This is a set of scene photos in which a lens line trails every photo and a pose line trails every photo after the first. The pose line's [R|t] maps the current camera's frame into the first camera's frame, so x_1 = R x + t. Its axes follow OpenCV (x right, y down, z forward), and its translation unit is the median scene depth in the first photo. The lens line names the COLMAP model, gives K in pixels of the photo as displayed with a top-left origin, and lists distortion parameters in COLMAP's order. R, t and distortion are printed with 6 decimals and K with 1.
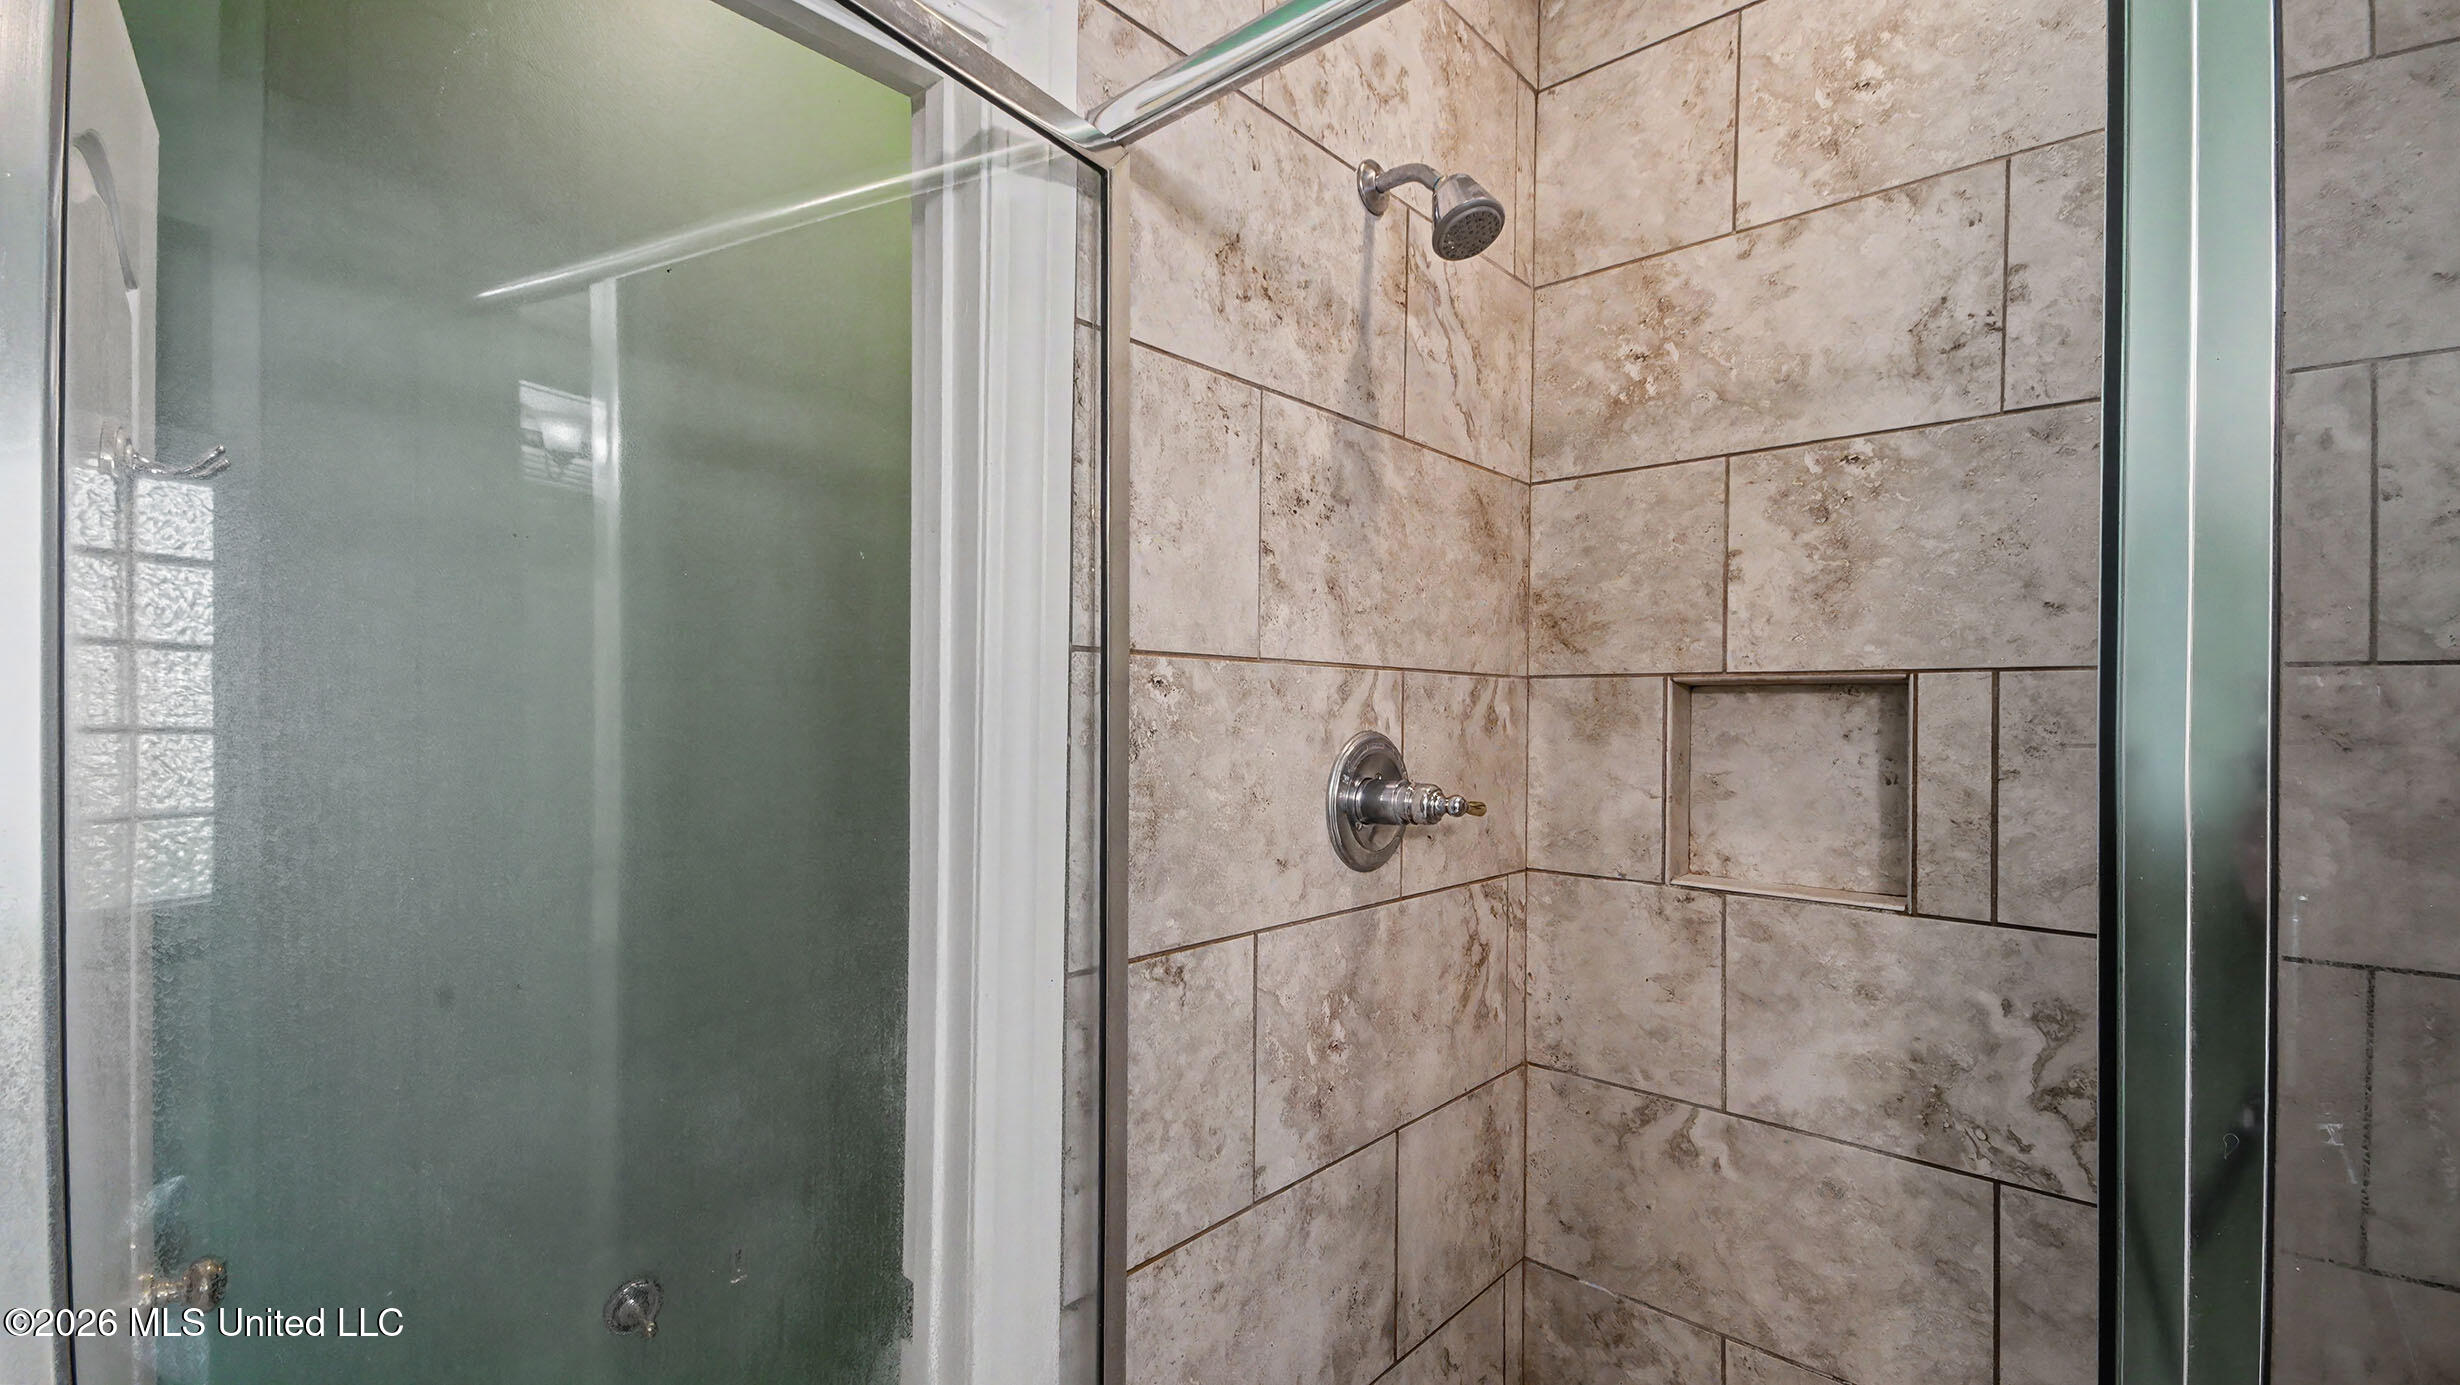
lens RADIAL K [[1054.3, 0, 1230.0], [0, 1054.3, 692.5], [0, 0, 1]] dist [0.082070, -0.008558]
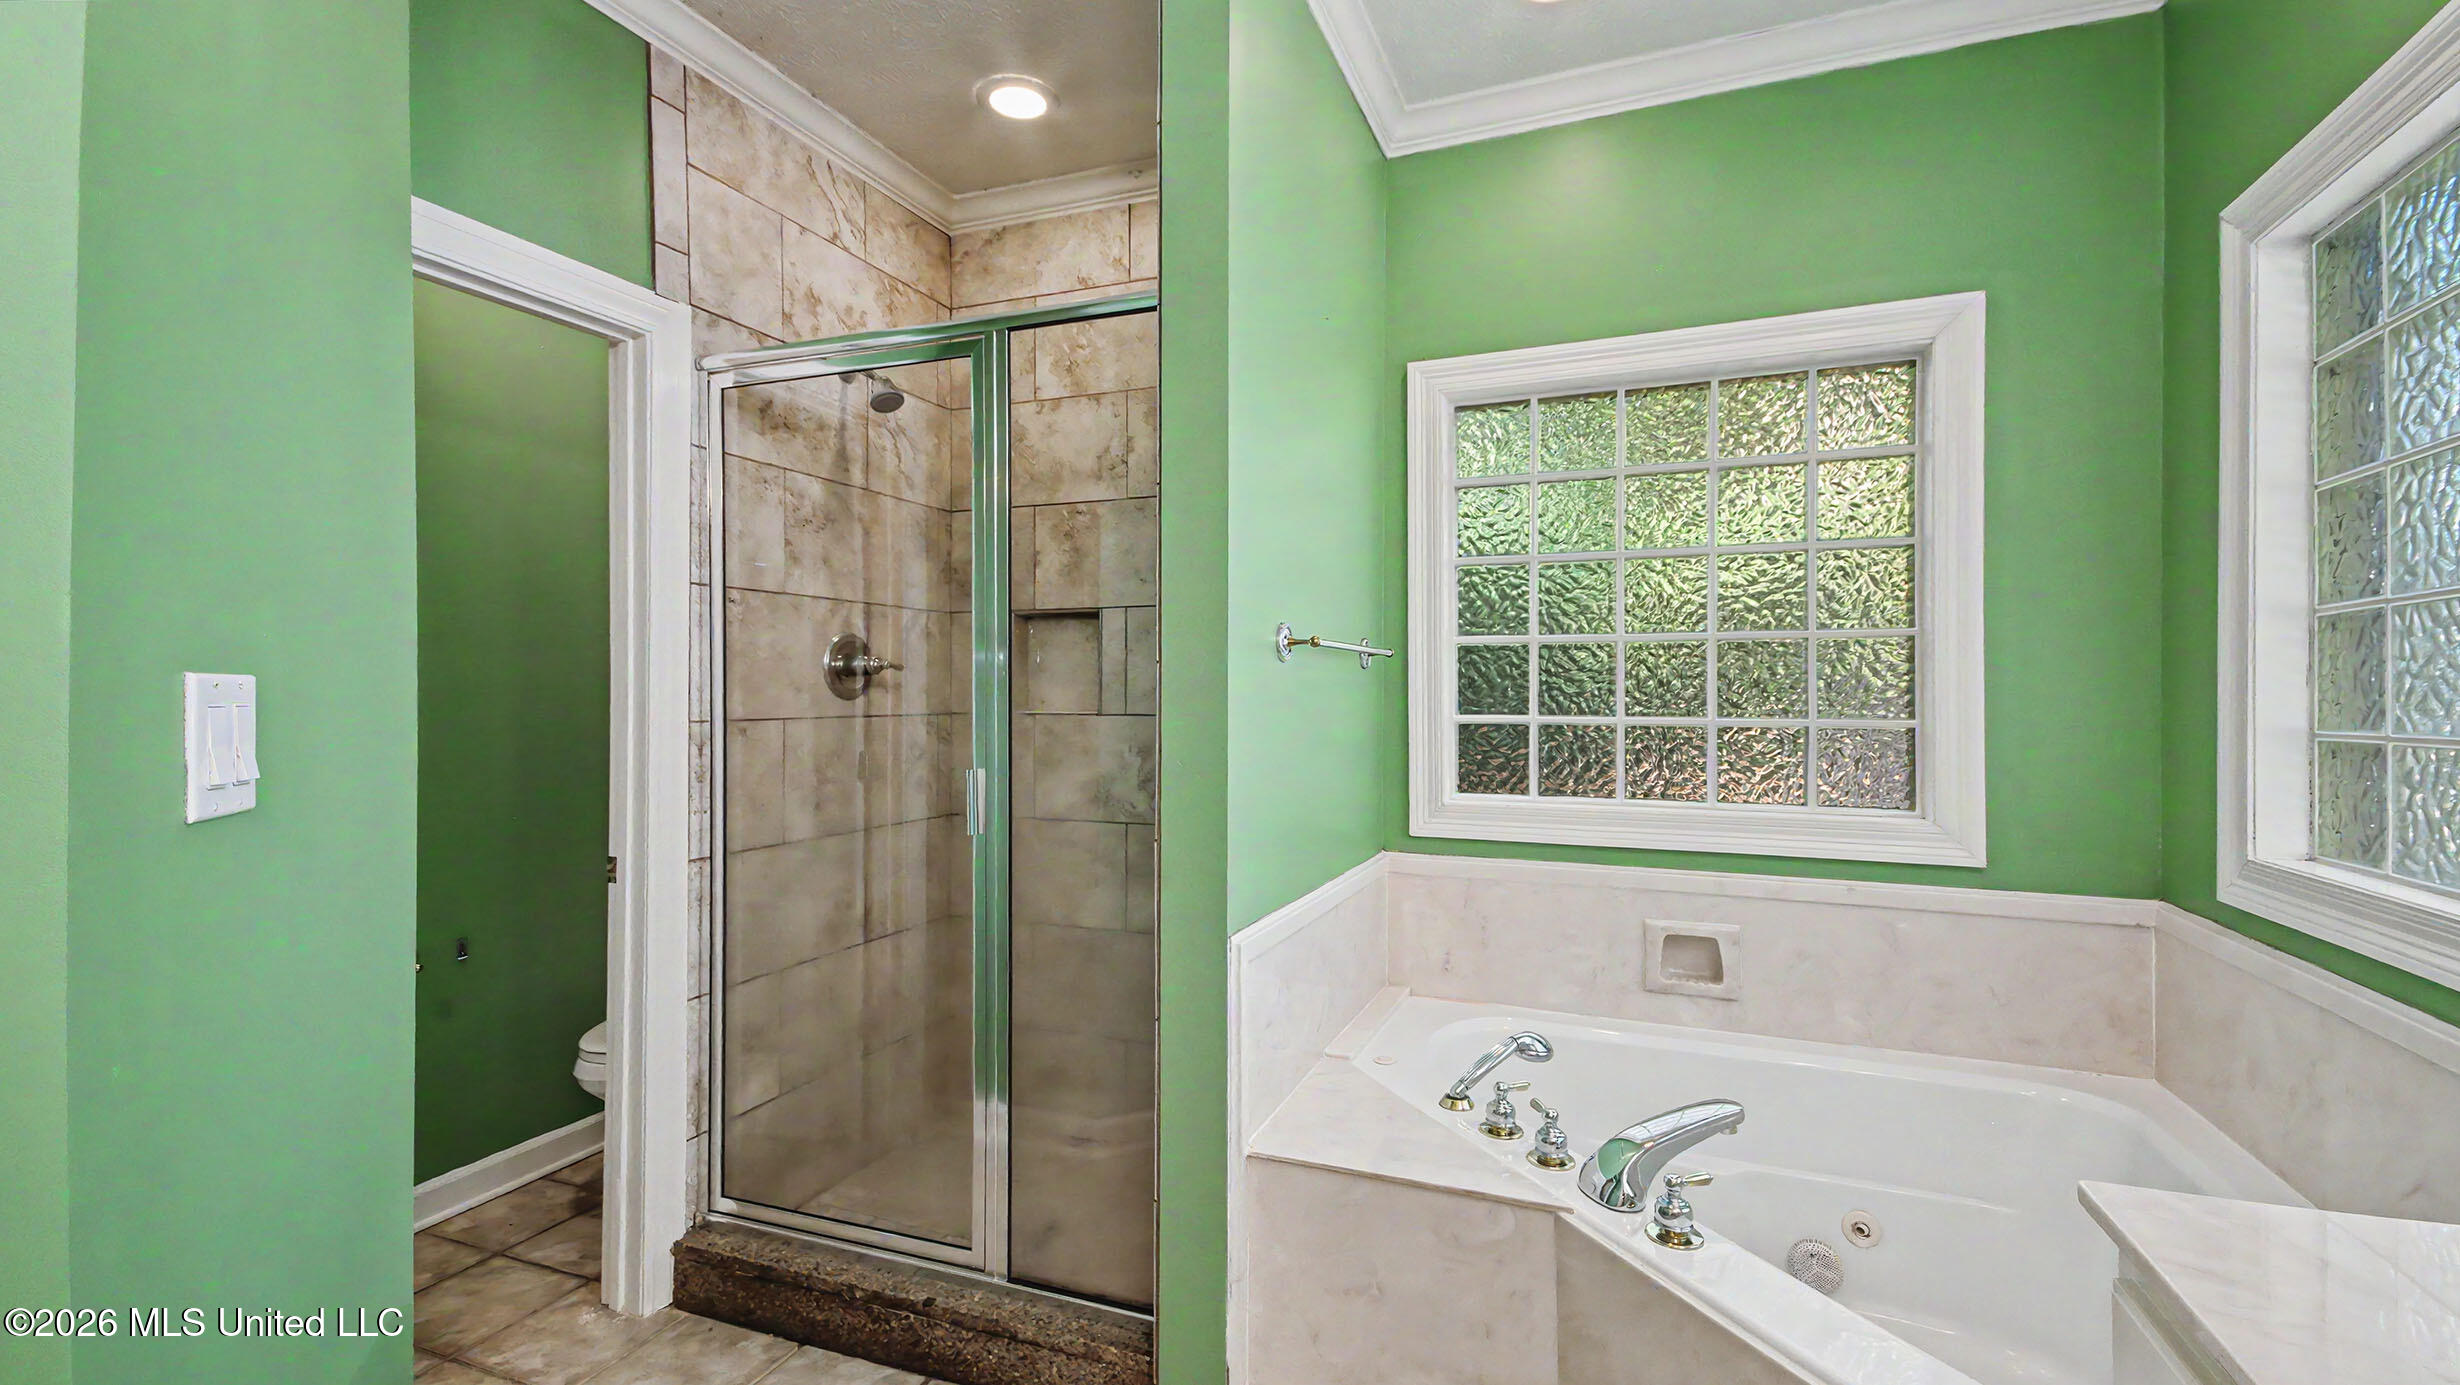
lens RADIAL K [[1084.8, 0, 1219.6], [0, 1084.8, 685.4], [0, 0, 1]] dist [0.040358, -0.009711]
pose [[0.945940, -0.007396, 0.324257, 0.127269], [0.005483, 0.999962, 0.006811, 0.129586], [-0.324295, -0.004665, 0.945944, -1.244829]]
